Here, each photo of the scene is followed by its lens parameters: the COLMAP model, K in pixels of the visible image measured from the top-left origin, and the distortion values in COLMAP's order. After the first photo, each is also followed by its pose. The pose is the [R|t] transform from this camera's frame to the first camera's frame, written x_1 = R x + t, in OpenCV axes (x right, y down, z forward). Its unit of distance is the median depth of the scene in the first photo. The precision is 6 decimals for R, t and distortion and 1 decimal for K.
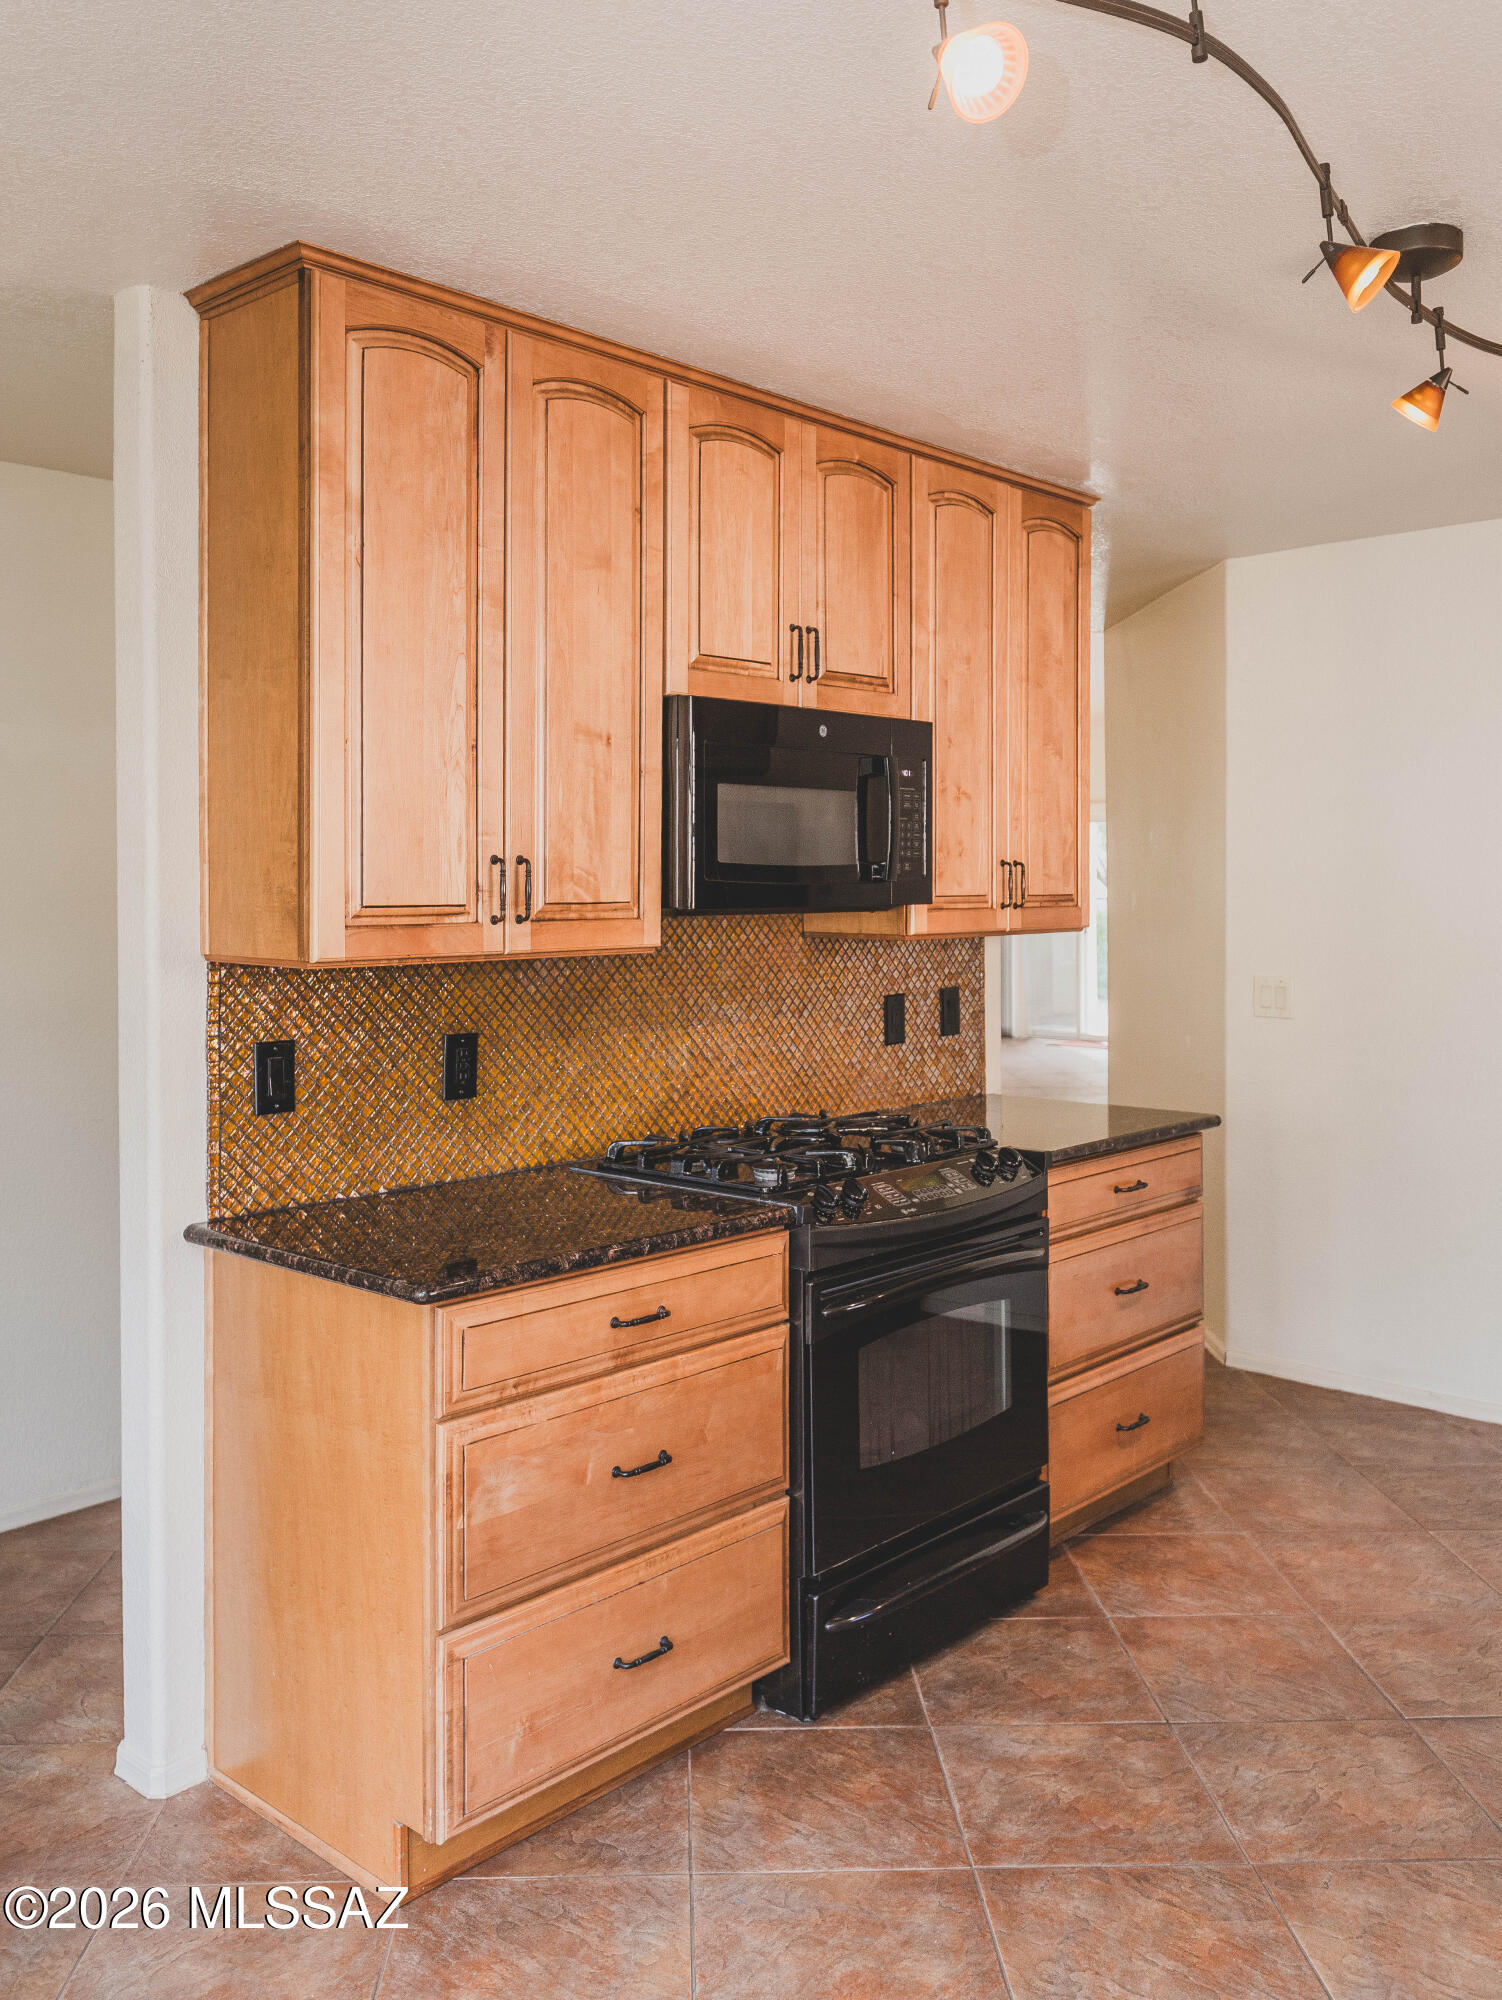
lens RADIAL K [[1663.6, 0, 751.0], [0, 1663.6, 1000.0], [0, 0, 1]] dist [0.000581, 0.001232]
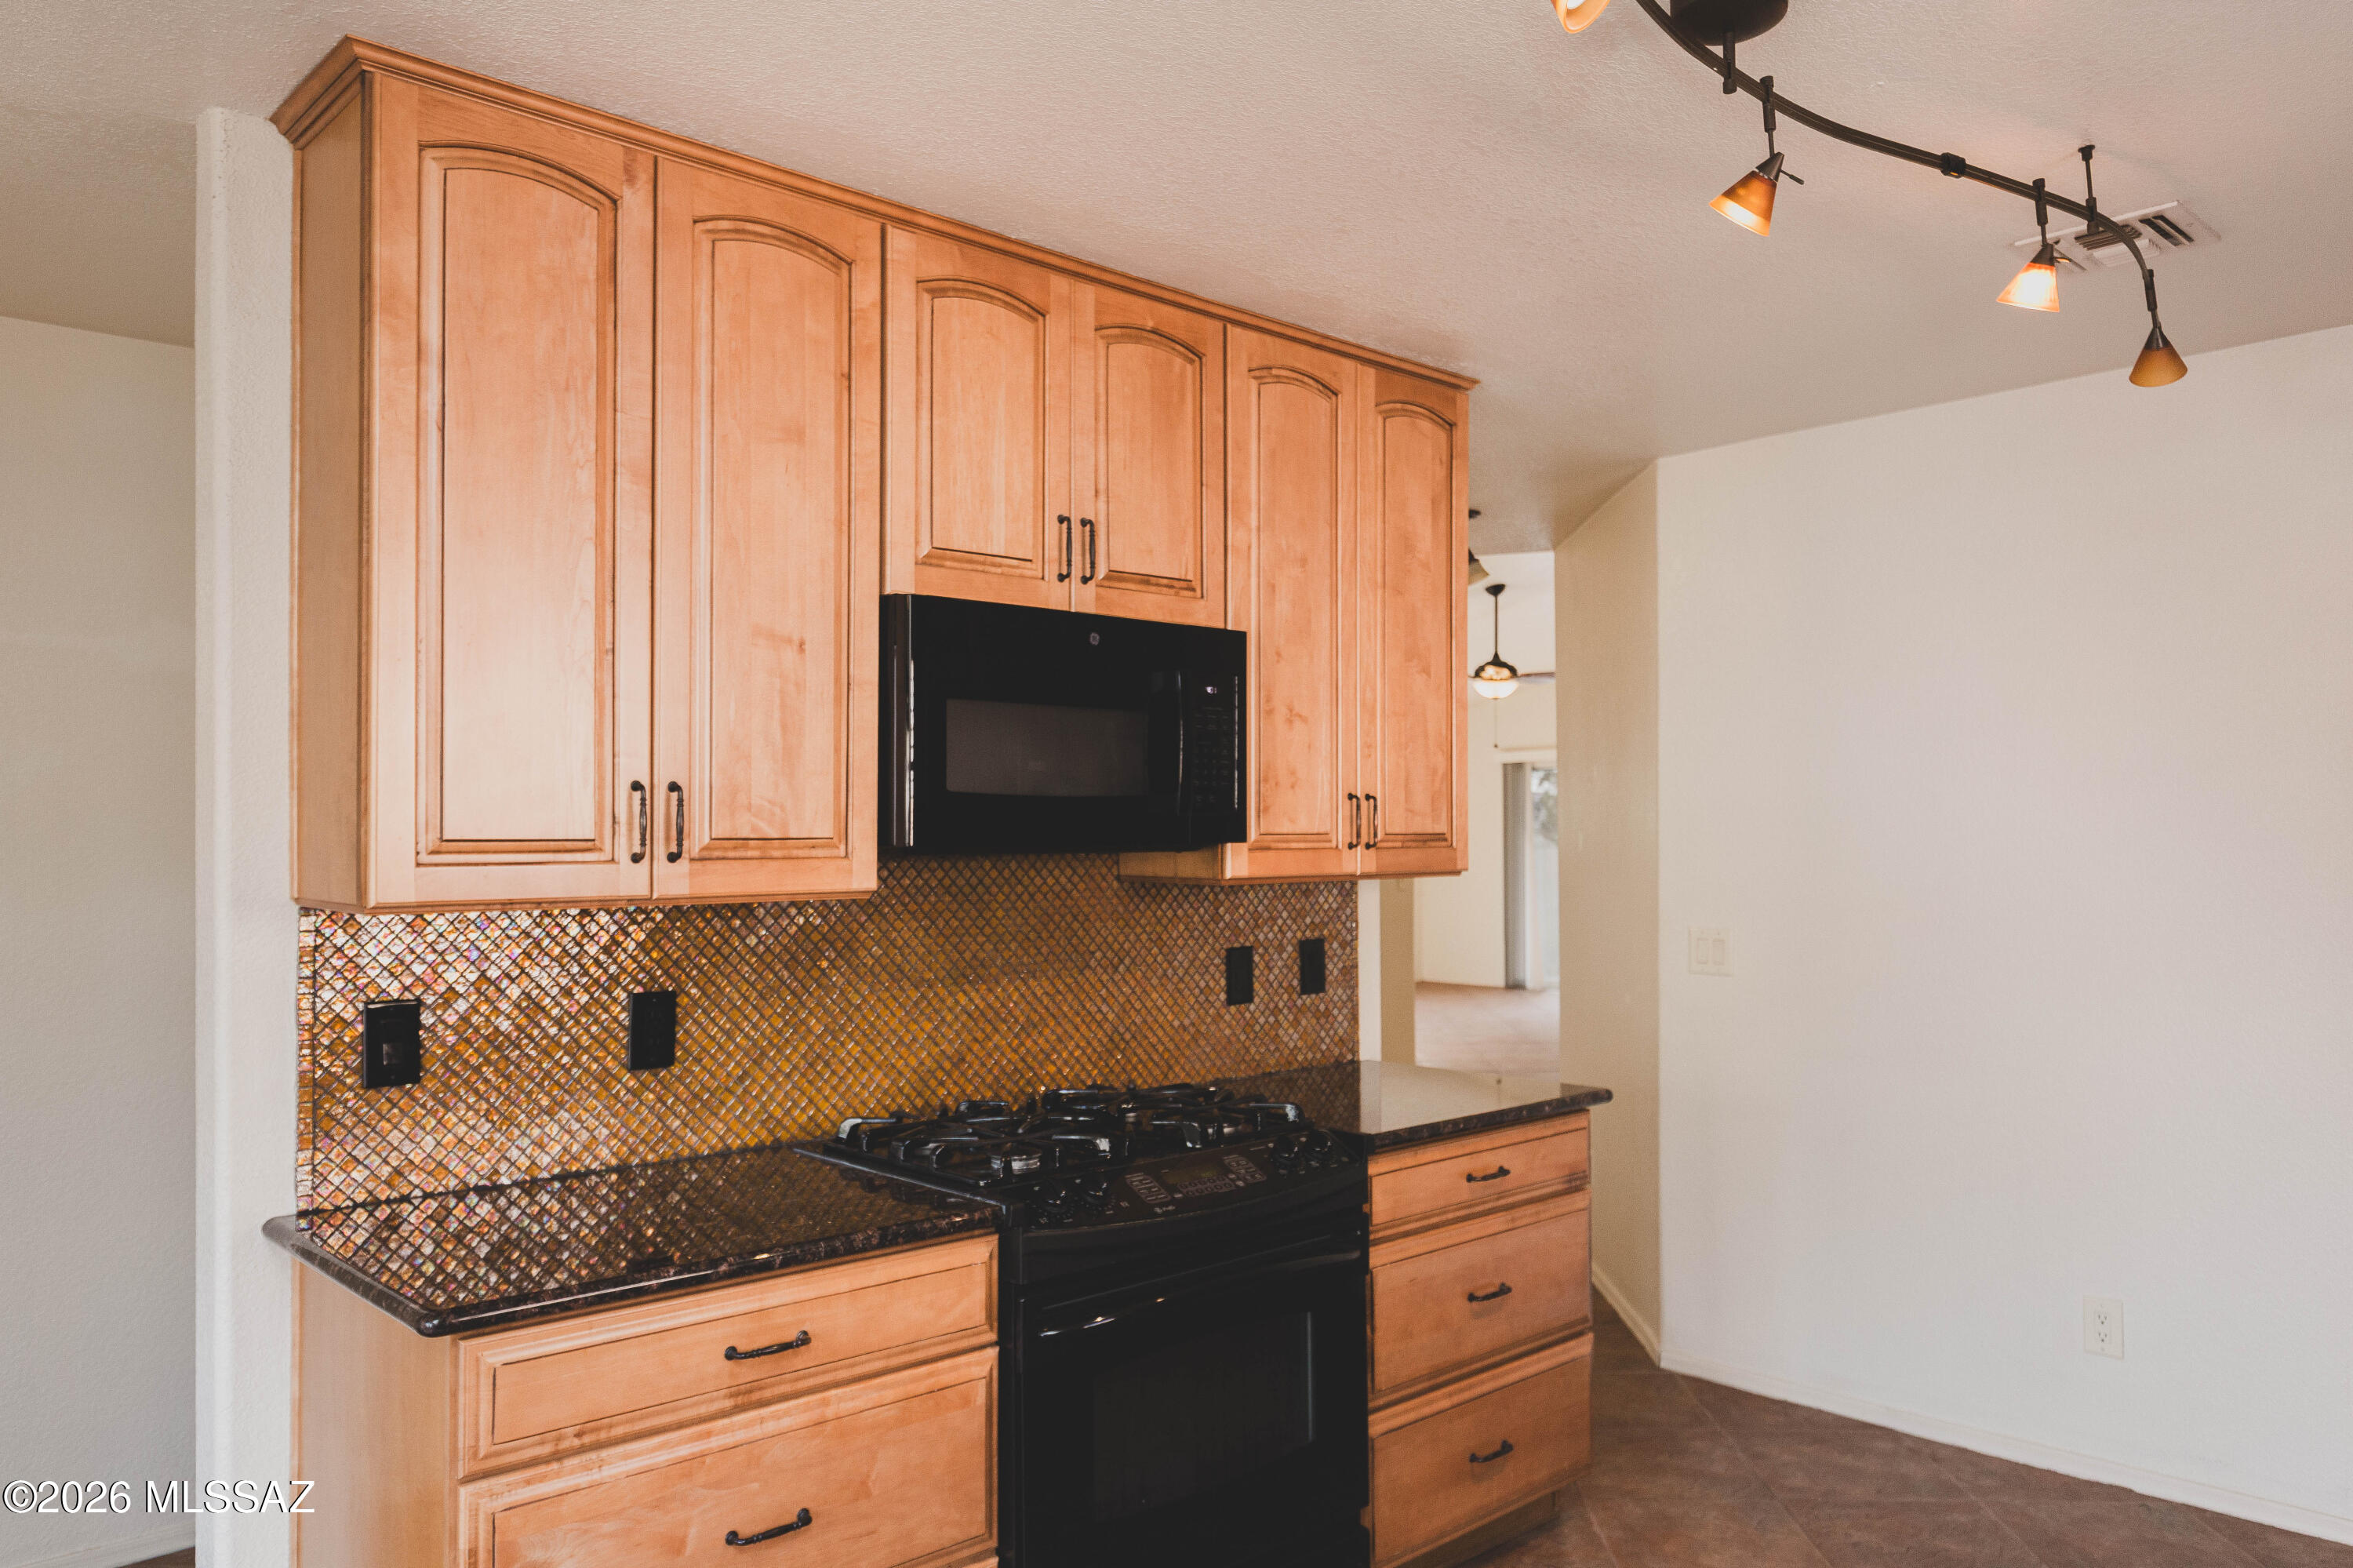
lens RADIAL K [[1660.3, 0, 1178.3], [0, 1660.3, 922.3], [0, 0, 1]] dist [-0.002553, 0.005108]
pose [[0.997510, 0.003320, -0.070453, 0.141417], [-0.004435, 0.999867, -0.015679, -0.003046], [0.070391, 0.015952, 0.997392, 0.151029]]
